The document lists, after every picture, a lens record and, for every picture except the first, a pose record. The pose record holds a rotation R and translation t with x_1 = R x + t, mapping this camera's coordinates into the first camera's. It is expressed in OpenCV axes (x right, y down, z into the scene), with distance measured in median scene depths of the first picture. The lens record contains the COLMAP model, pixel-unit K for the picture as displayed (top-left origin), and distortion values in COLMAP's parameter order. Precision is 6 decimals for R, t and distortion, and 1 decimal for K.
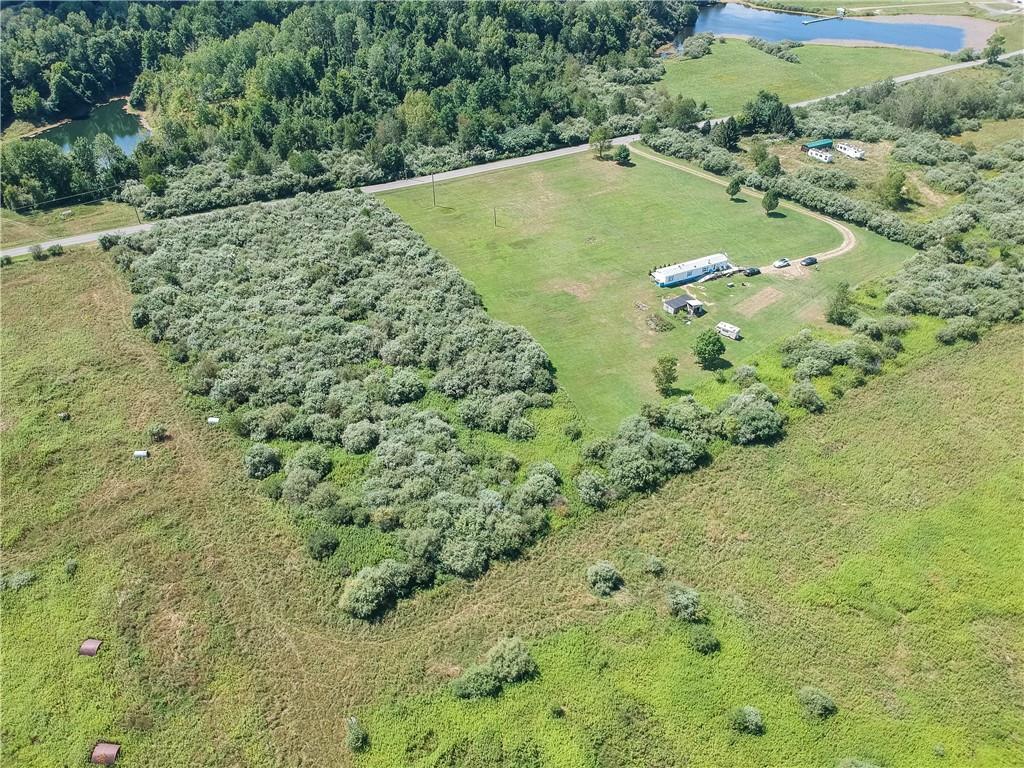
lens RADIAL K [[755.7, 0, 512.0], [0, 755.7, 384.0], [0, 0, 1]] dist [0.062675, -0.131082]
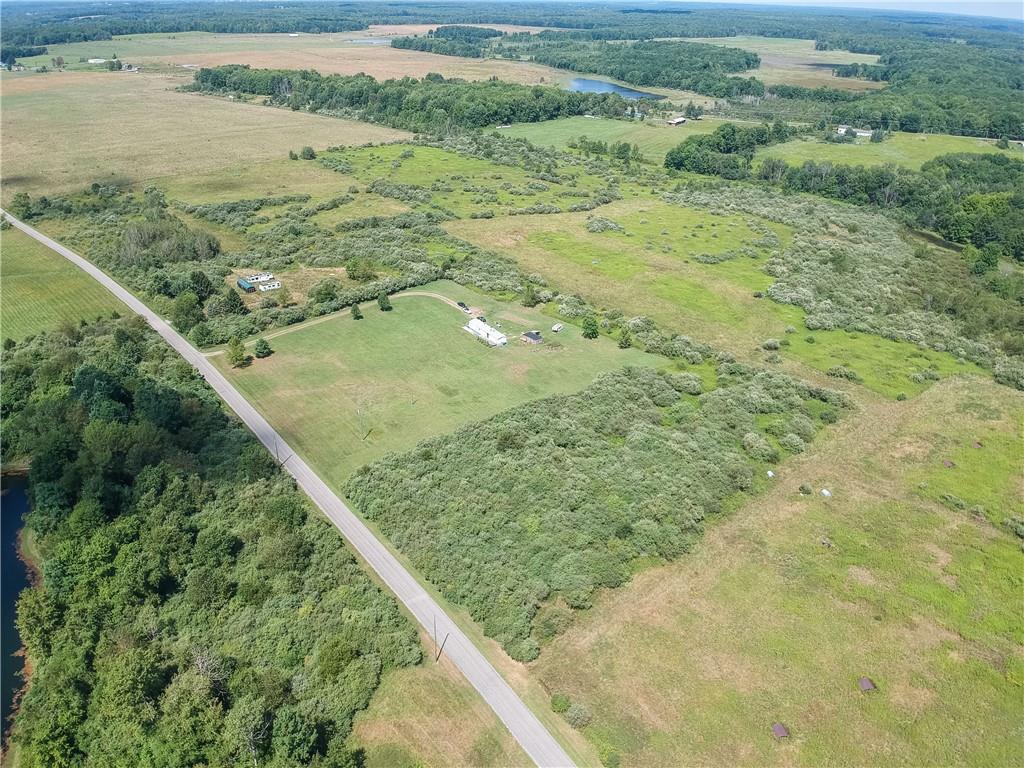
lens RADIAL K [[750.4, 0, 512.0], [0, 750.4, 384.0], [0, 0, 1]] dist [0.139113, -0.284744]
pose [[-0.150624, -0.453078, 0.878654, -1.056245], [0.576350, 0.681873, 0.450410, -0.690110], [-0.803201, 0.574255, 0.158425, 0.778775]]
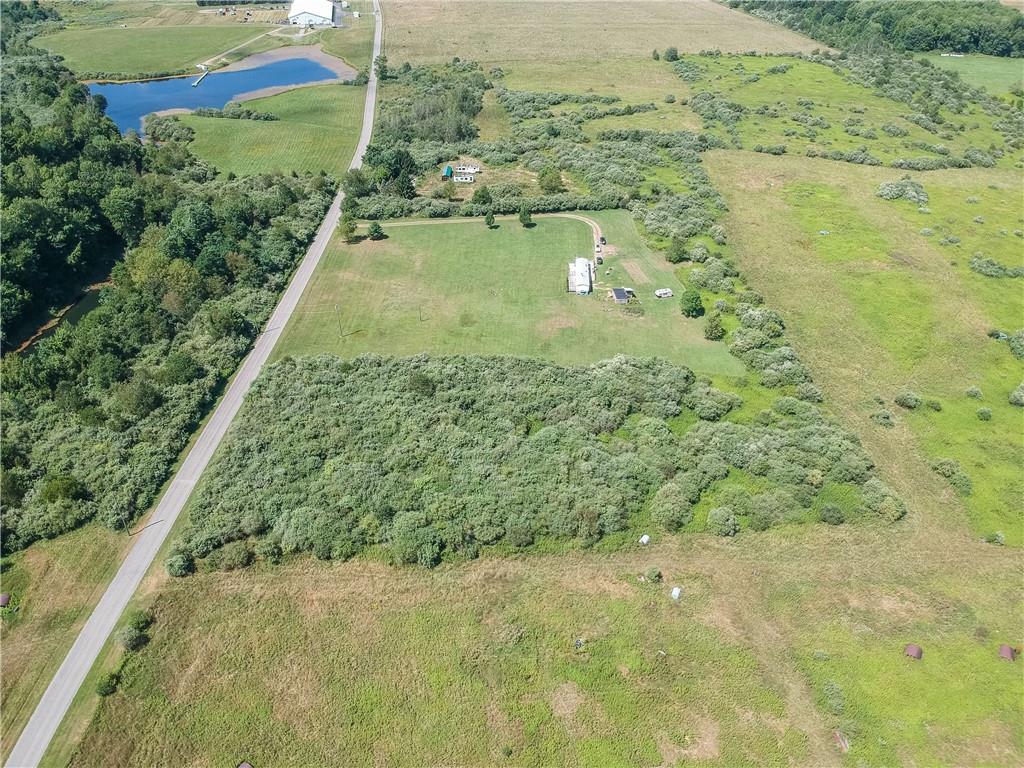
lens RADIAL K [[755.7, 0, 512.0], [0, 755.7, 384.0], [0, 0, 1]] dist [0.062675, -0.131082]
pose [[0.491349, -0.486589, 0.722362, -0.826188], [0.509006, 0.833432, 0.215183, -0.328289], [-0.706746, 0.261957, 0.657183, 0.282755]]
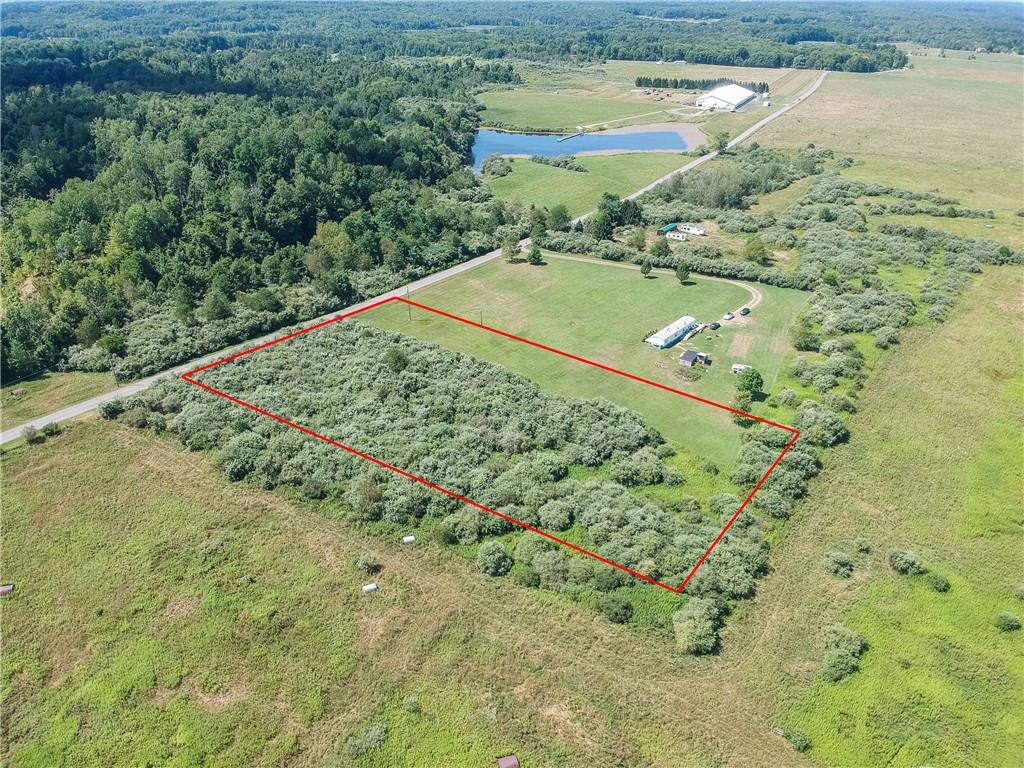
lens RADIAL K [[750.4, 0, 512.0], [0, 750.4, 384.0], [0, 0, 1]] dist [0.139113, -0.284744]
pose [[0.912165, -0.186381, 0.364990, -0.430323], [0.239980, 0.964858, -0.107044, -0.006662], [-0.332212, 0.185232, 0.924837, 0.009758]]
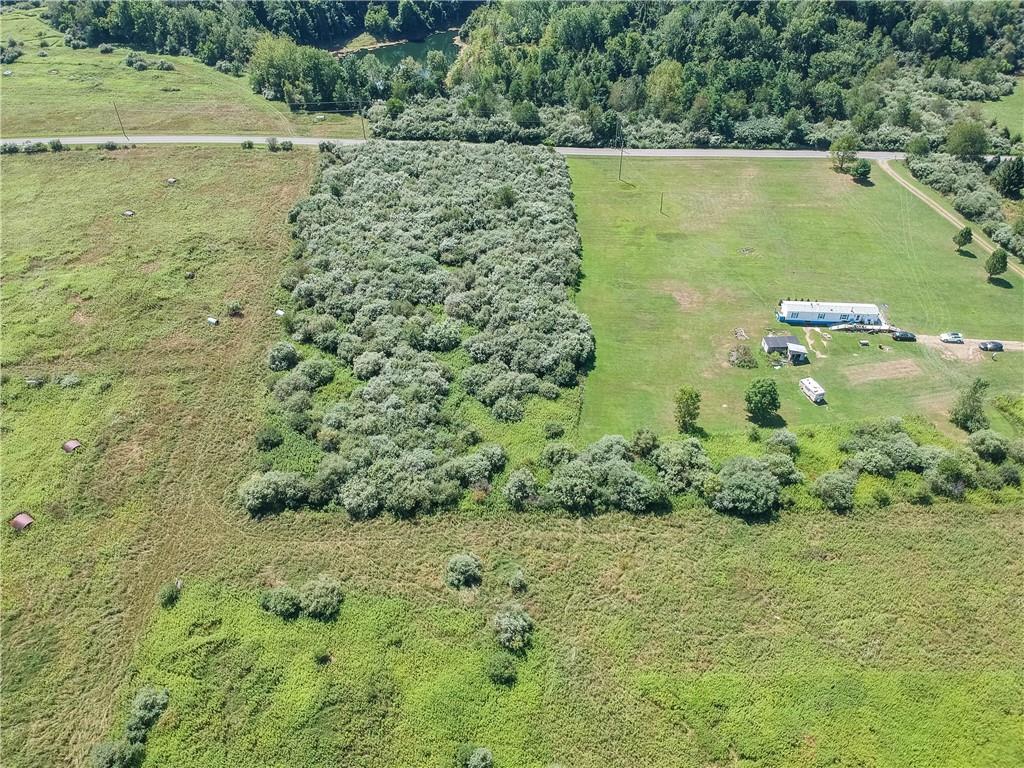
lens RADIAL K [[755.7, 0, 512.0], [0, 755.7, 384.0], [0, 0, 1]] dist [0.062675, -0.131082]
pose [[0.861291, 0.319340, -0.395222, 0.288818], [-0.302254, 0.947239, 0.106680, -0.057445], [0.408437, 0.027575, 0.912370, 0.073273]]
